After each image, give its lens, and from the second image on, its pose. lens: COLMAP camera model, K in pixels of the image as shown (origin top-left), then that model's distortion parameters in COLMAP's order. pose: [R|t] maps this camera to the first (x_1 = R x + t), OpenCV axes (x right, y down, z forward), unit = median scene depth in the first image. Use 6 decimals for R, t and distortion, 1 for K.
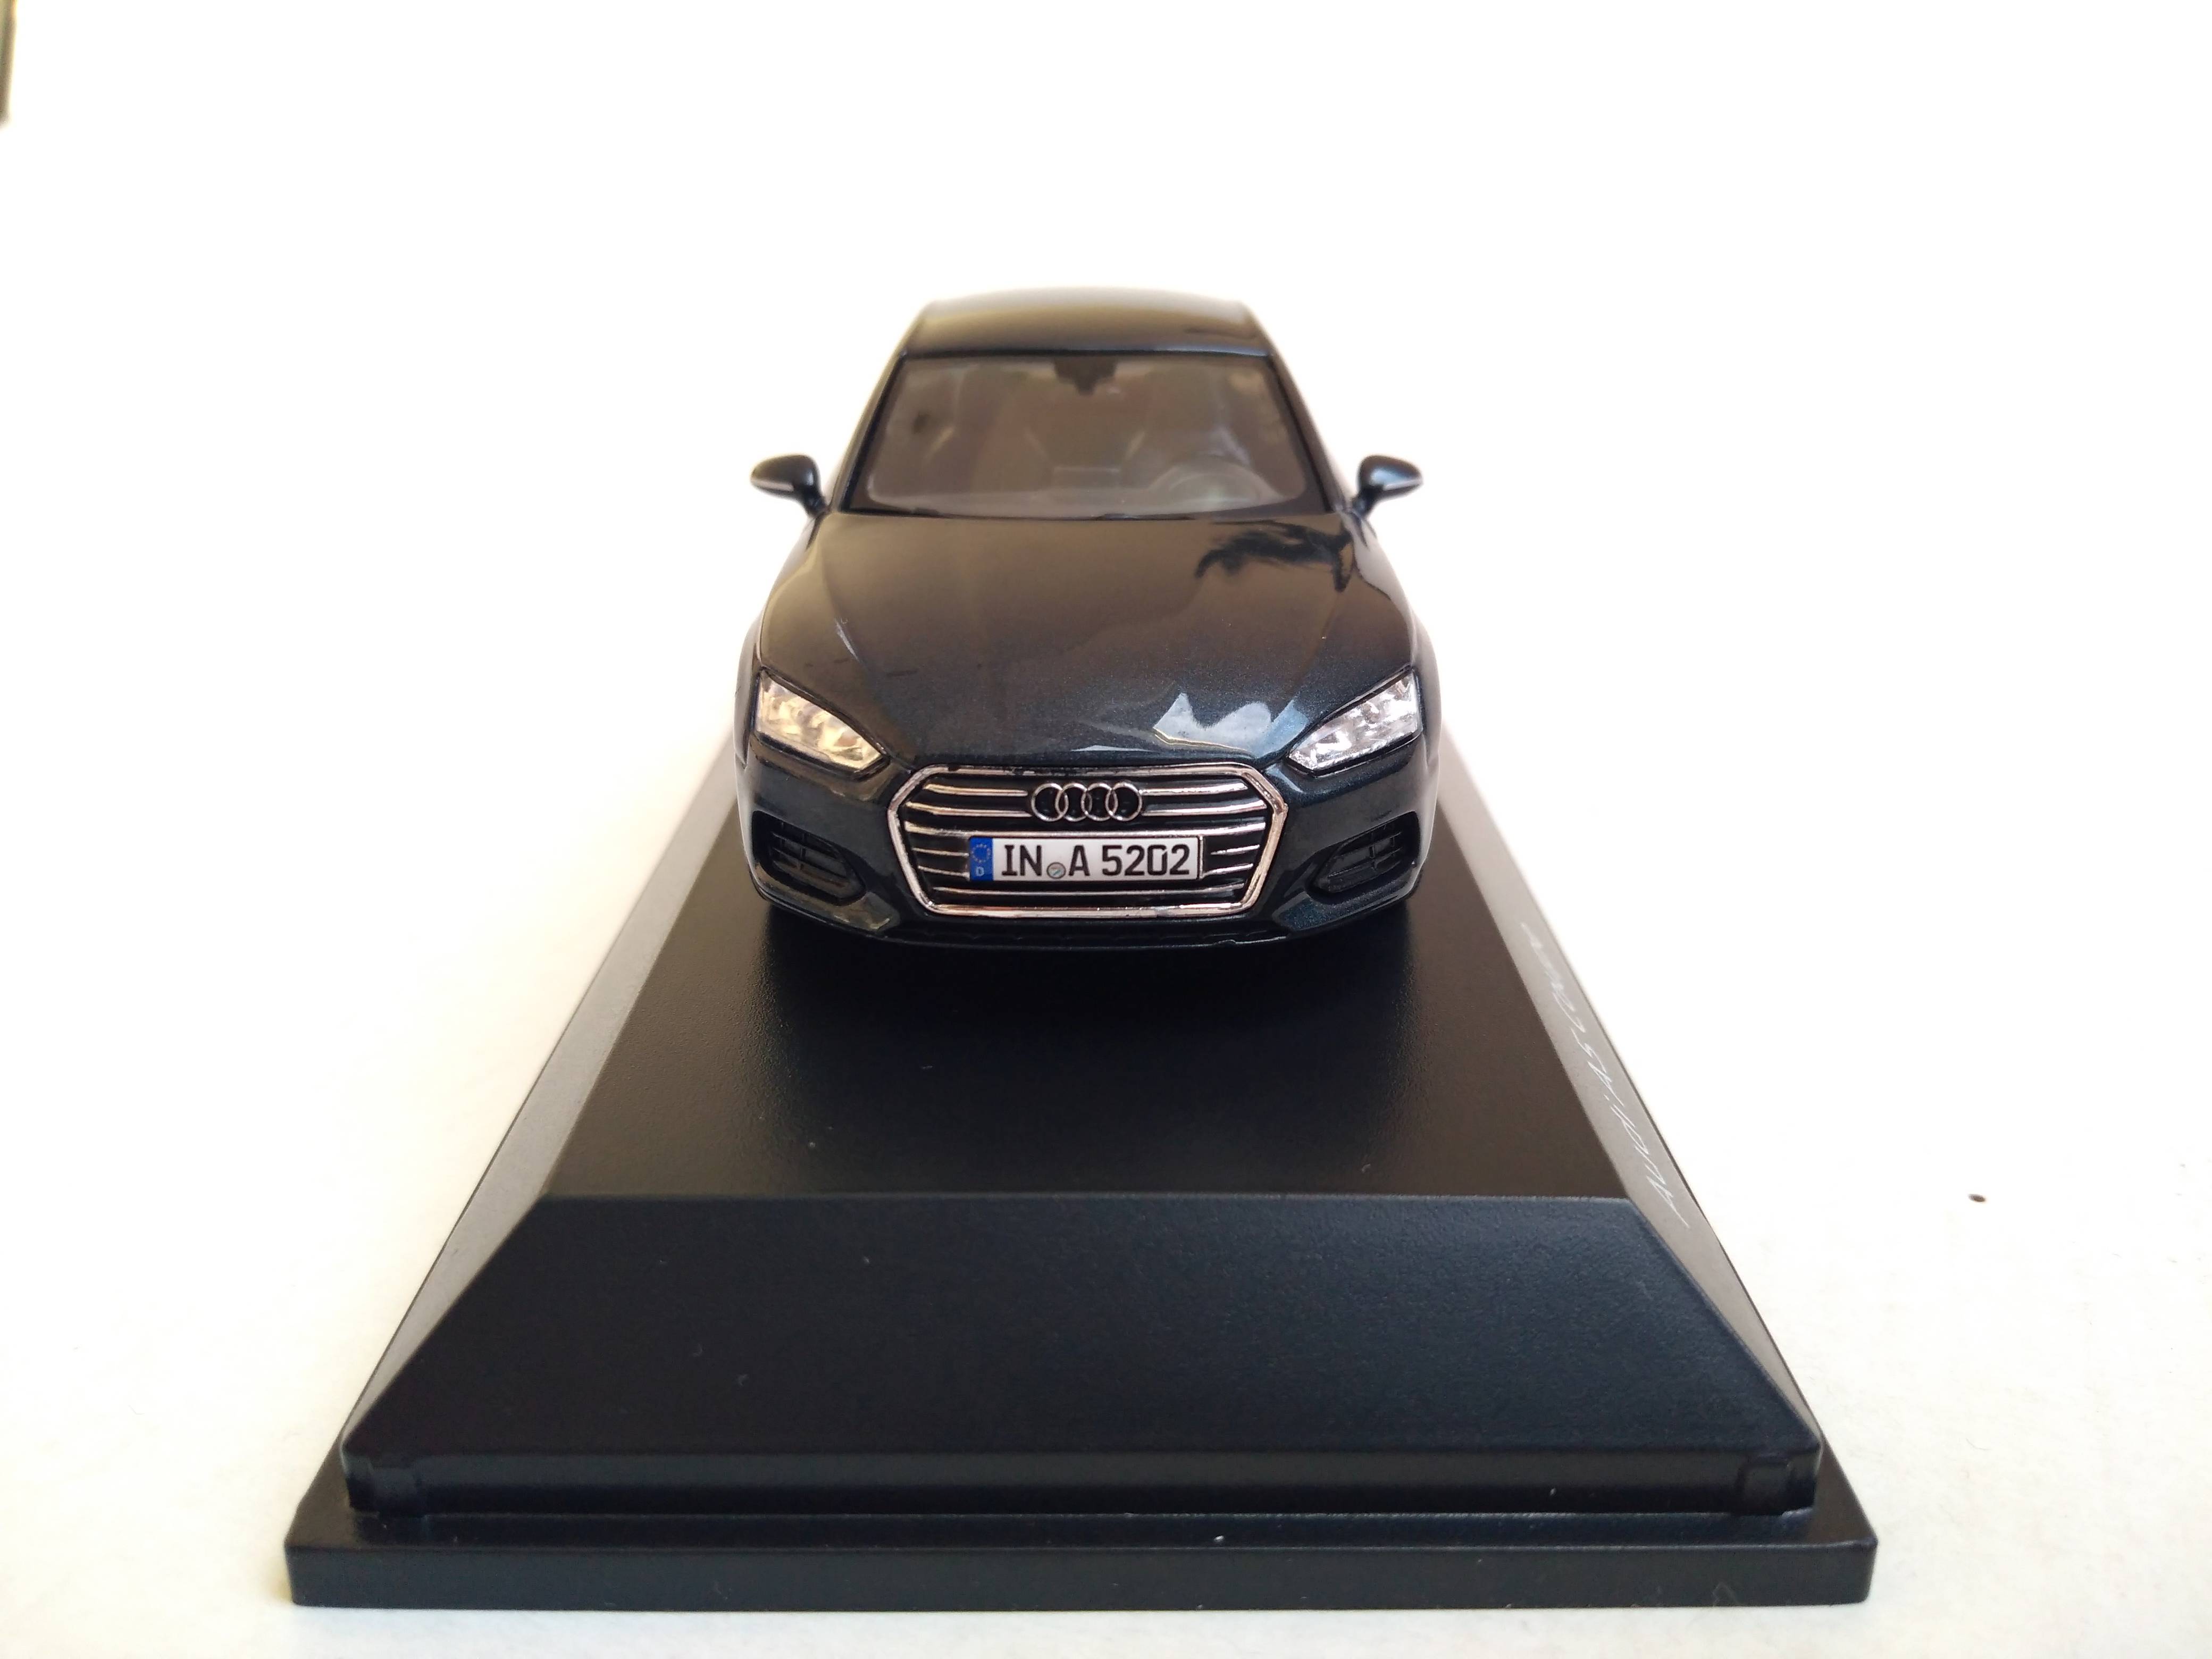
lens RADIAL K [[1959.0, 0, 1106.0], [0, 1959.0, 829.5], [0, 0, 1]] dist [0.001271, 0.000768]
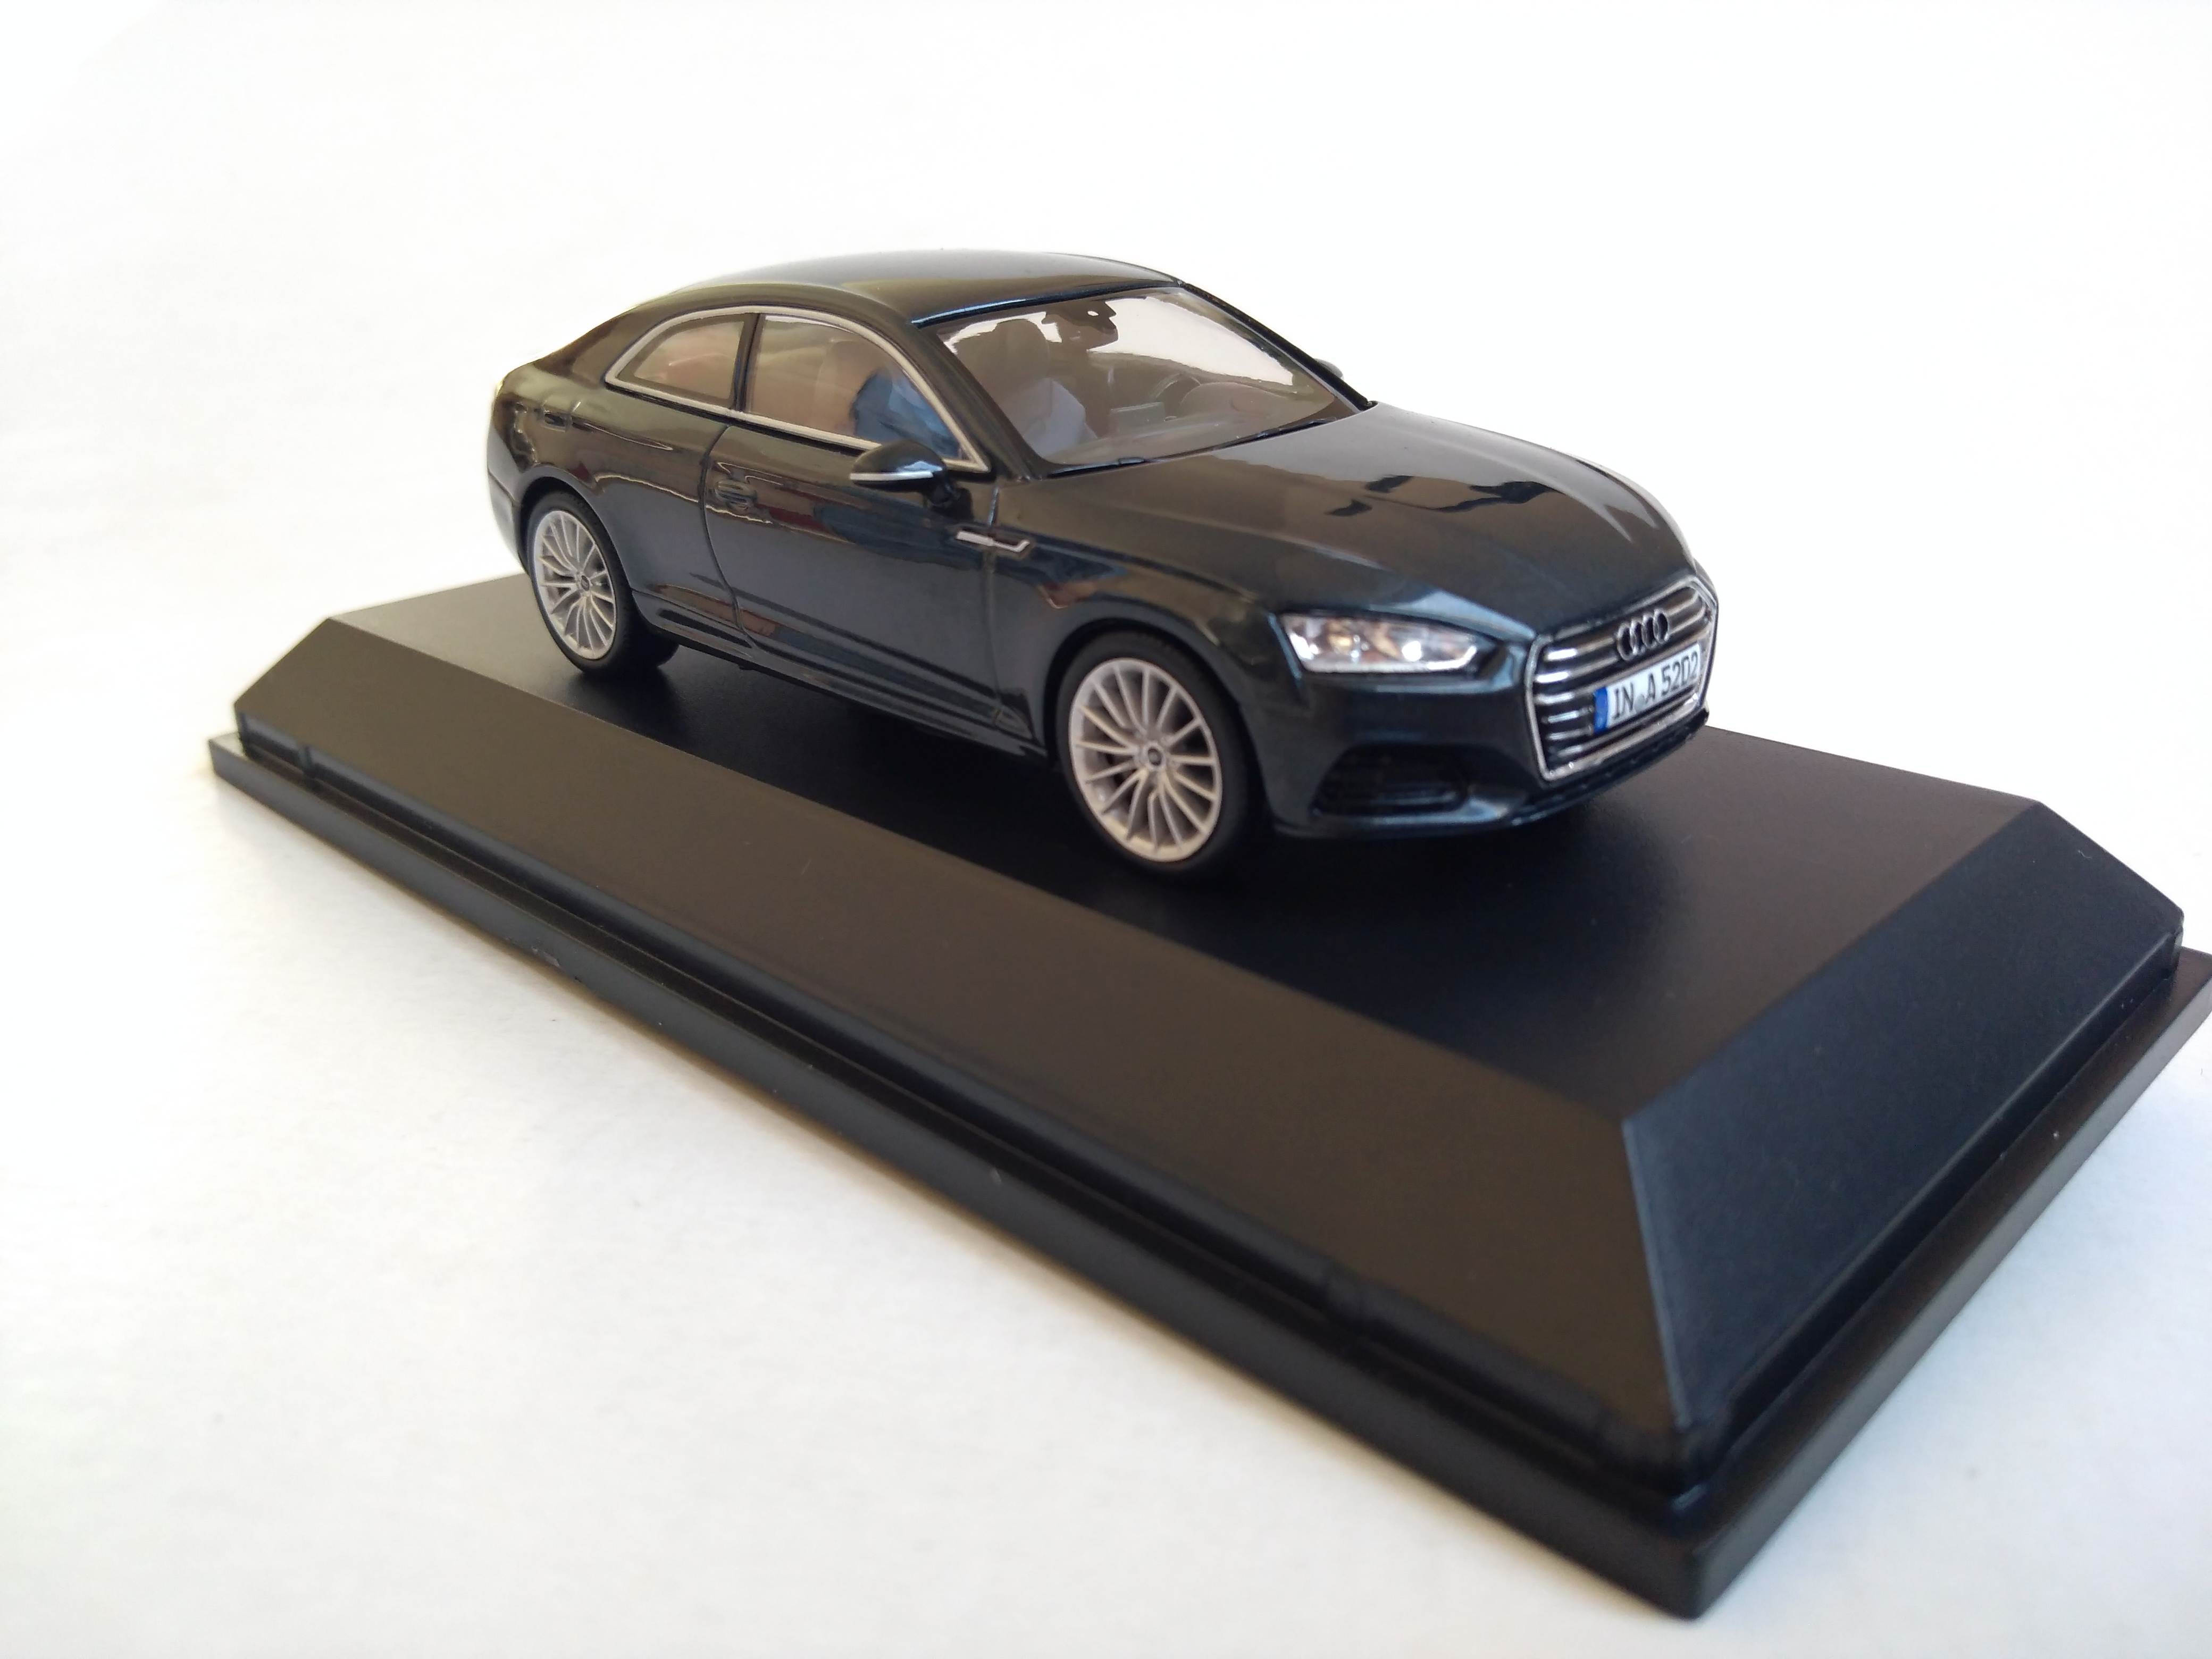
lens RADIAL K [[1959.0, 0, 1106.0], [0, 1959.0, 829.5], [0, 0, 1]] dist [0.001271, 0.000768]
pose [[0.673698, -0.277759, 0.684822, -0.990080], [0.304661, 0.948655, 0.085055, -0.094986], [-0.673285, 0.151337, 0.723729, 0.420659]]
